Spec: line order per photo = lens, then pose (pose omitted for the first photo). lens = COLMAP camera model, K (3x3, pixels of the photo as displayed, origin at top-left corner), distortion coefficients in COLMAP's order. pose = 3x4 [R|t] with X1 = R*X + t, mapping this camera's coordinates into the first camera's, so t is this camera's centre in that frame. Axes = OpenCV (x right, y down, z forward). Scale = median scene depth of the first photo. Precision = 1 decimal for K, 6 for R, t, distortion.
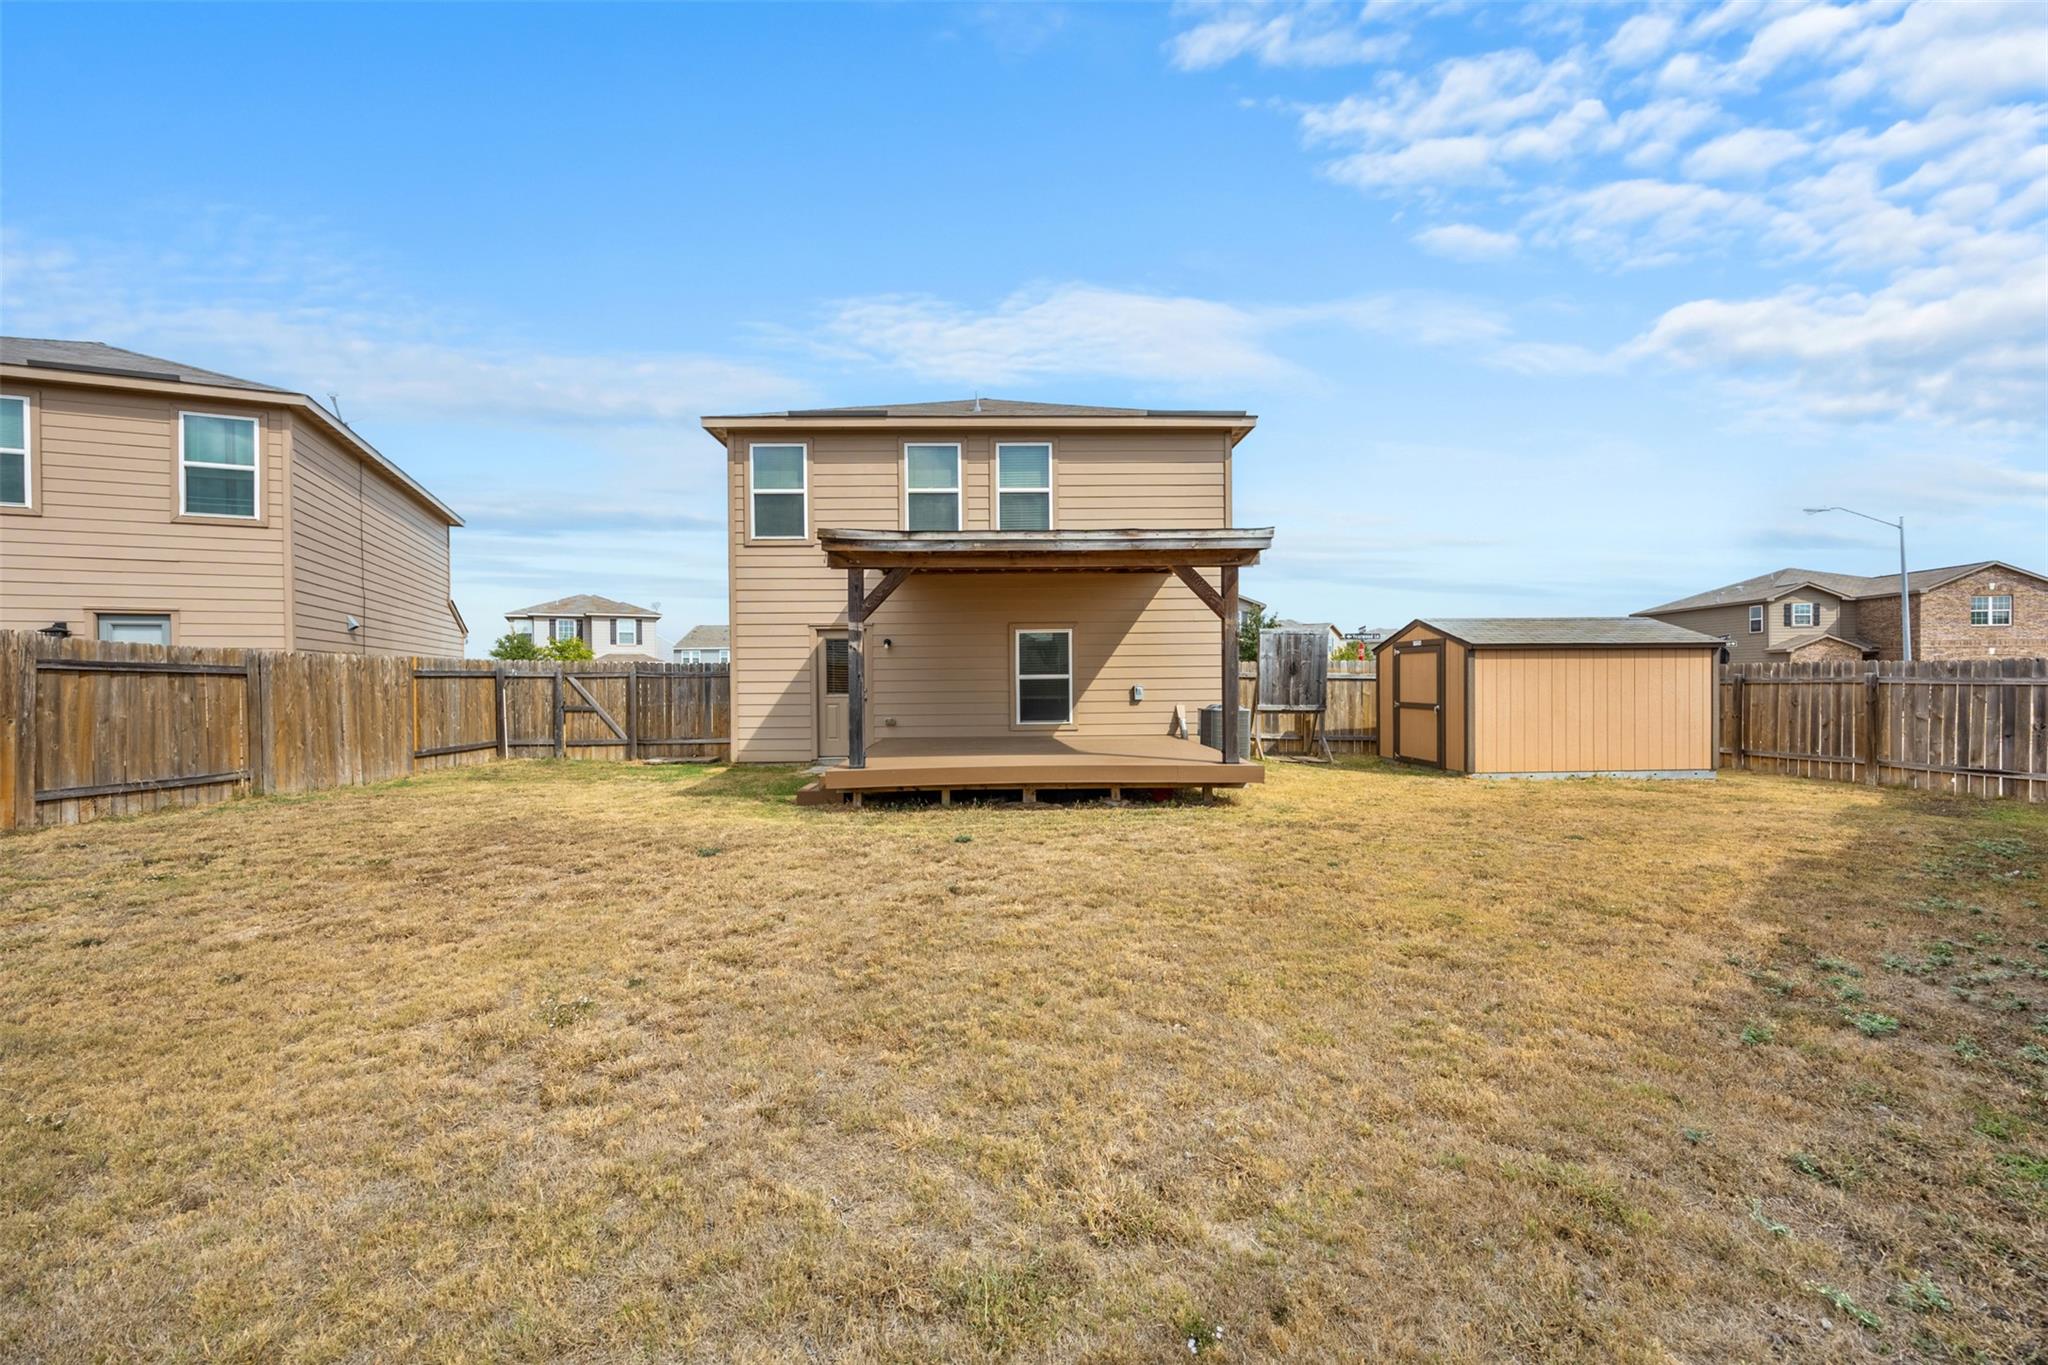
lens RADIAL K [[780.9, 0, 1021.3], [0, 780.9, 681.9], [0, 0, 1]] dist [-0.000426, 0.000424]
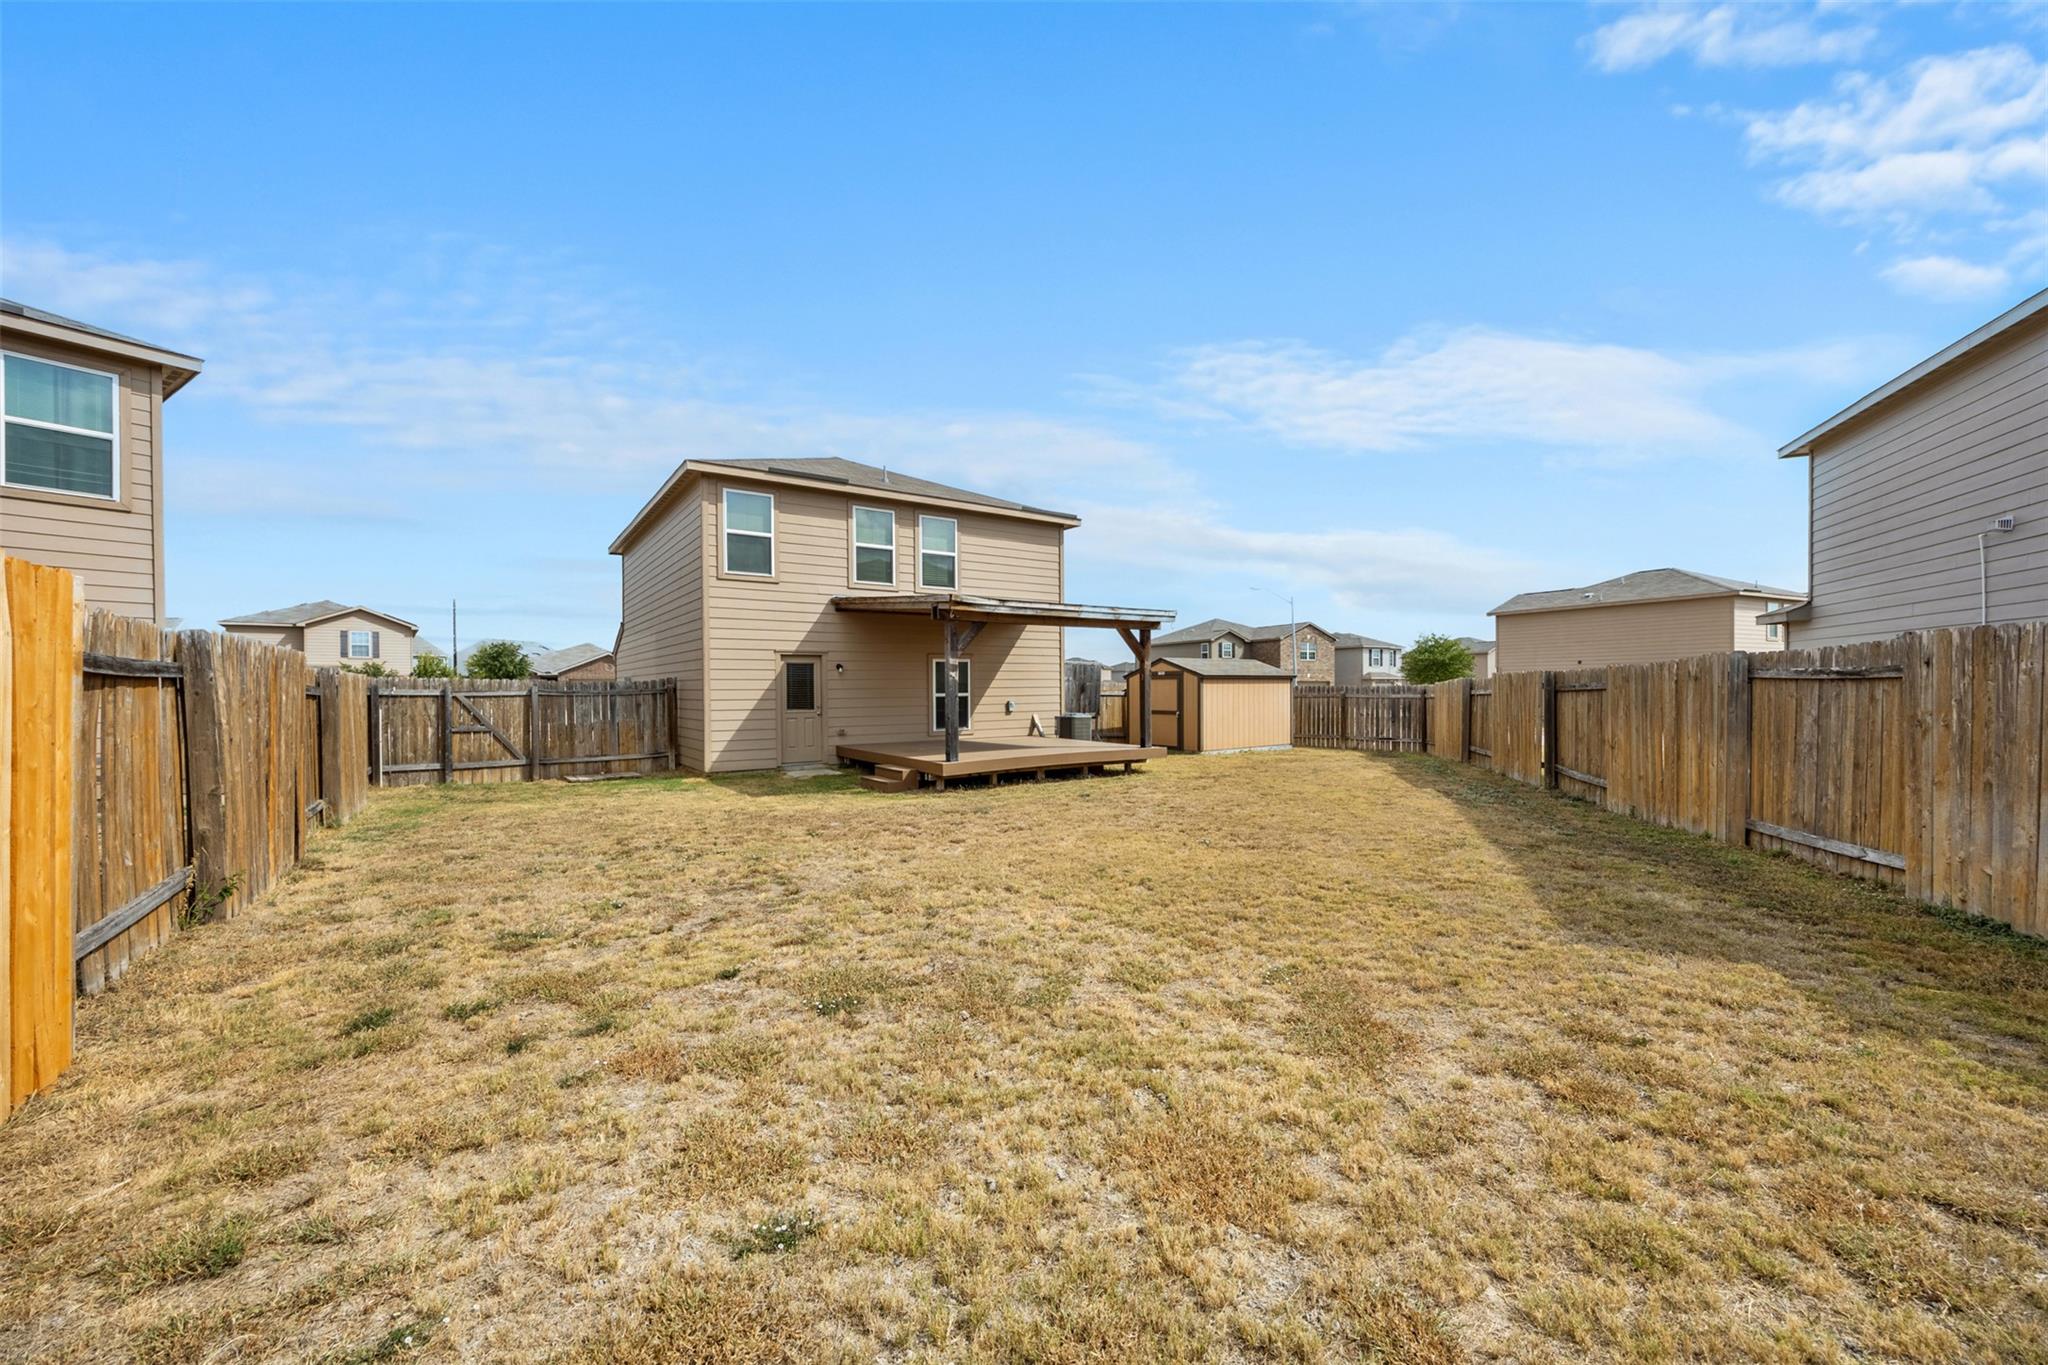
lens RADIAL K [[780.9, 0, 1029.1], [0, 780.9, 684.7], [0, 0, 1]] dist [-0.000426, 0.000424]
pose [[0.827783, 0.004383, 0.561031, -0.609294], [0.001927, 0.999941, -0.010655, -0.009054], [-0.561045, 0.009901, 0.827726, -0.173710]]
